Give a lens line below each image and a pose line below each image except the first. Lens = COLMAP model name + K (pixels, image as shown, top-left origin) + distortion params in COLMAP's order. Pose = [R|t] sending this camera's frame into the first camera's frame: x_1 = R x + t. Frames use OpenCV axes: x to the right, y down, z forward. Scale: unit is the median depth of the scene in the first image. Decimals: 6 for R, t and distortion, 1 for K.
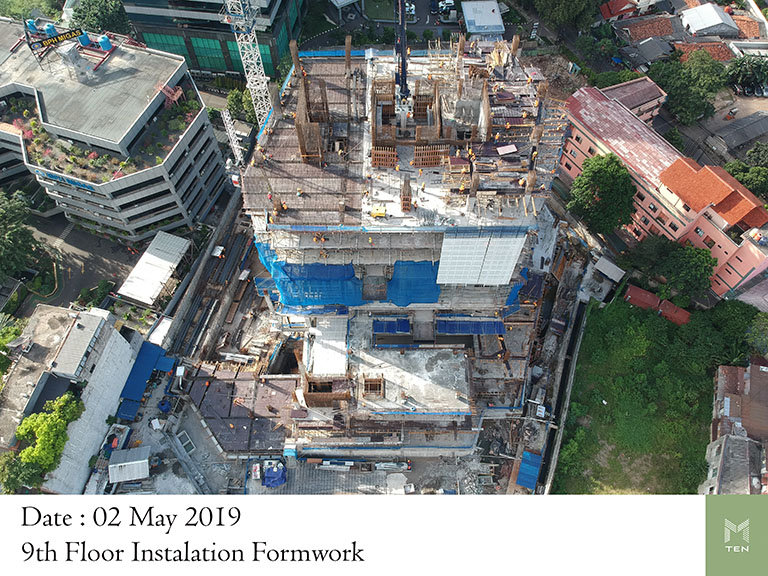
lens RADIAL K [[569.9, 0, 384.0], [0, 569.9, 288.0], [0, 0, 1]] dist [0.067347, -0.135806]
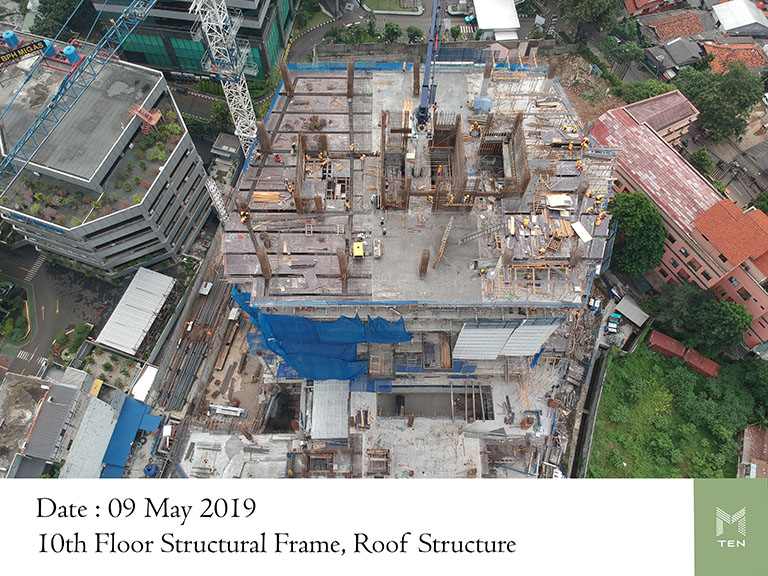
lens RADIAL K [[569.9, 0, 384.0], [0, 569.9, 288.0], [0, 0, 1]] dist [0.067347, -0.135806]
pose [[0.999854, 0.003617, 0.016729, -0.022869], [-0.005047, 0.996261, 0.086247, -0.156598], [-0.016355, -0.086318, 0.996133, 0.093265]]
